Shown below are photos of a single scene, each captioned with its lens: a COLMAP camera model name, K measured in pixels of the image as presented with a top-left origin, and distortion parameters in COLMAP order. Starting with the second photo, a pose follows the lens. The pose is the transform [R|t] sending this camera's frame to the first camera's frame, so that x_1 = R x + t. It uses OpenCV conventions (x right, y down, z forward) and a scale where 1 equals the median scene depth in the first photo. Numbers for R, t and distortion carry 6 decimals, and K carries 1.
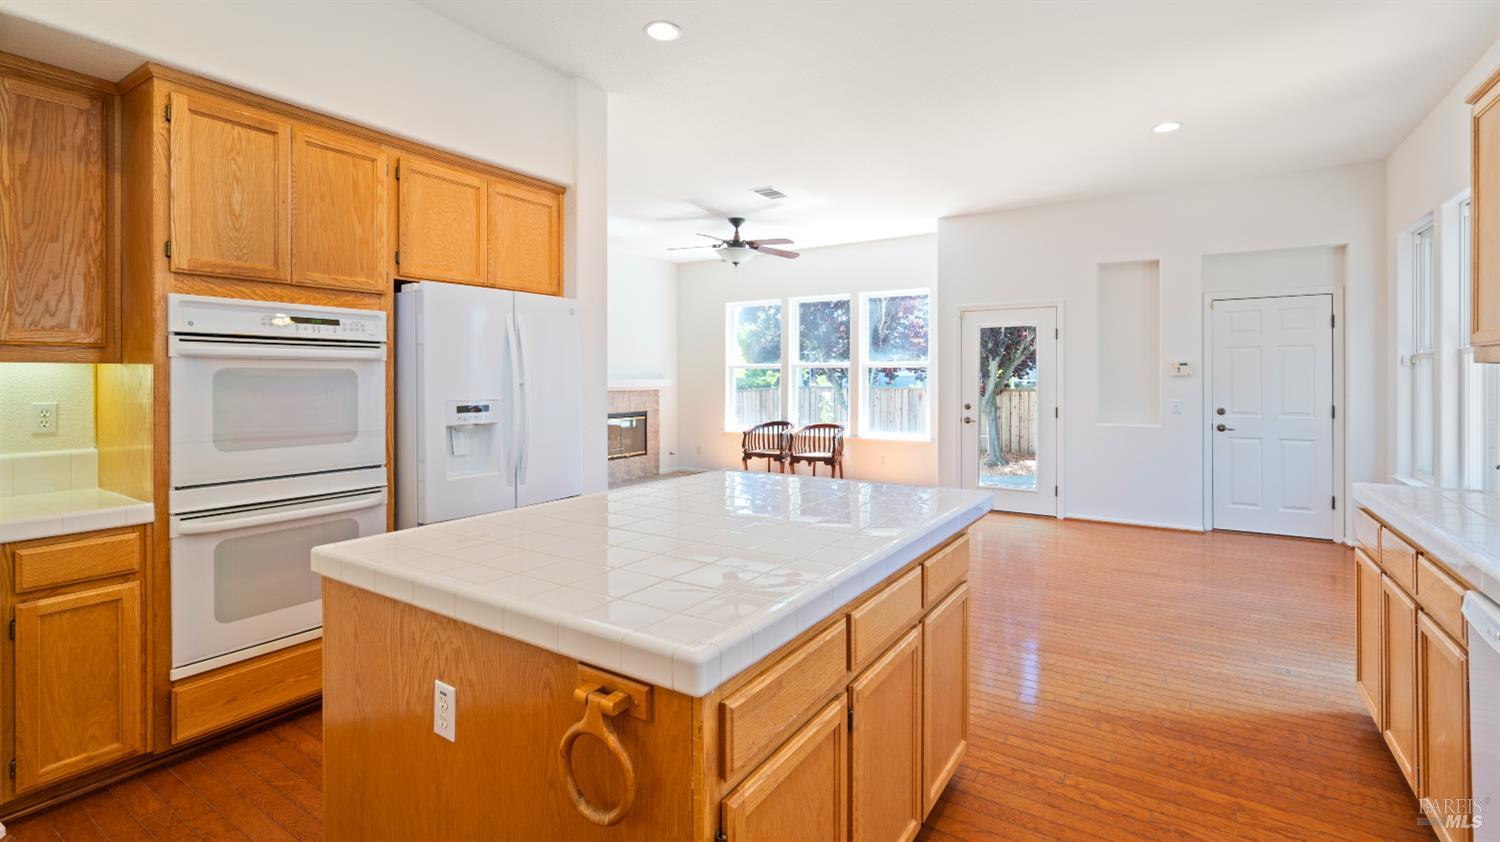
lens RADIAL K [[673.3, 0, 743.7], [0, 673.3, 381.3], [0, 0, 1]] dist [-0.026566, 0.004644]
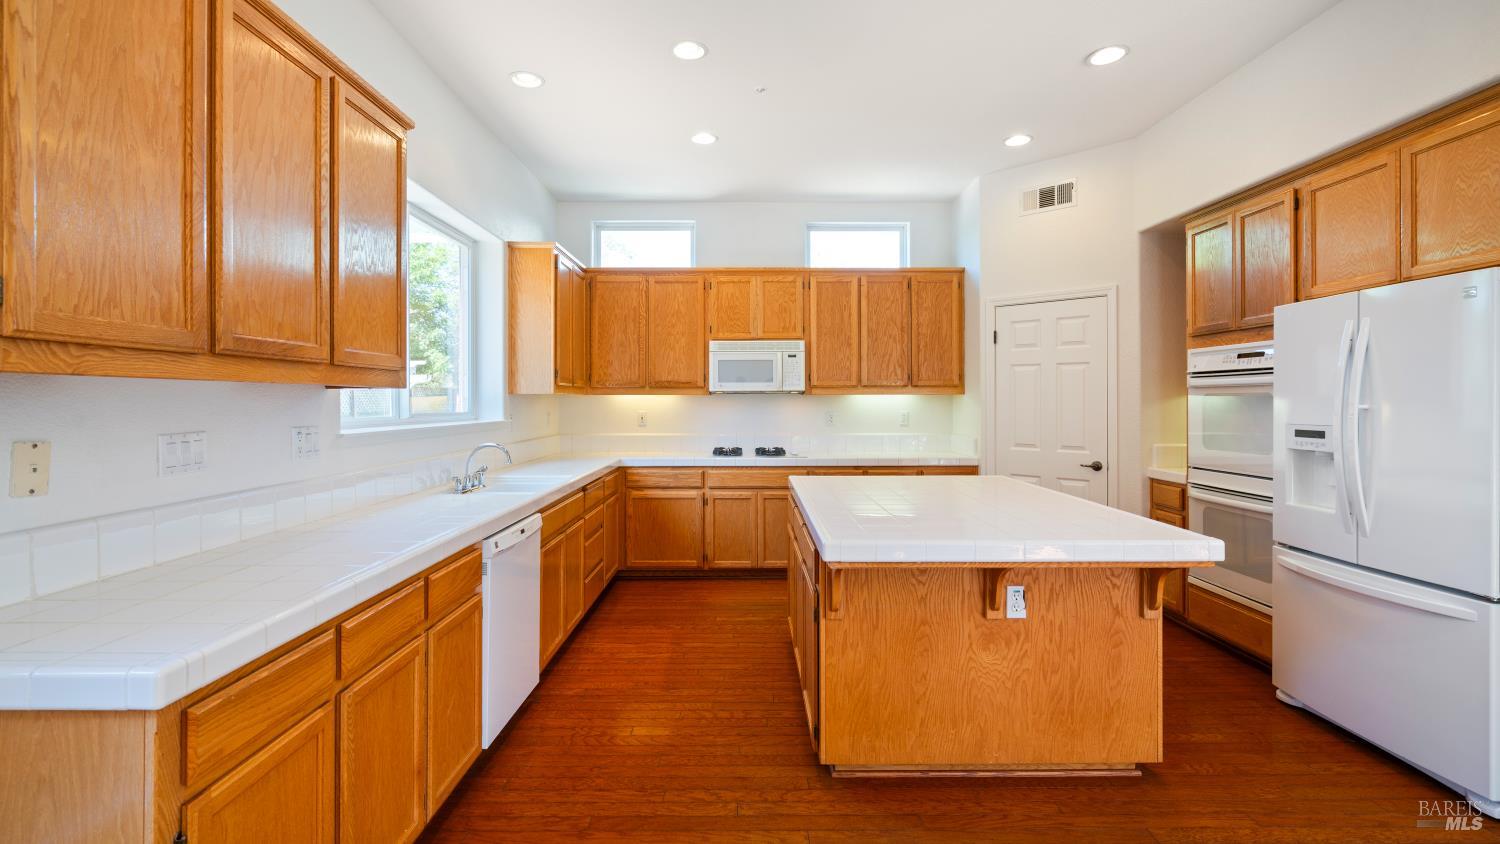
lens RADIAL K [[673.3, 0, 752.1], [0, 673.3, 408.1], [0, 0, 1]] dist [-0.026566, 0.004644]
pose [[-0.829335, 0.011285, -0.558638, 0.963933], [0.005054, 0.999907, 0.012696, -0.012506], [0.558729, 0.007706, -0.829314, 1.741776]]
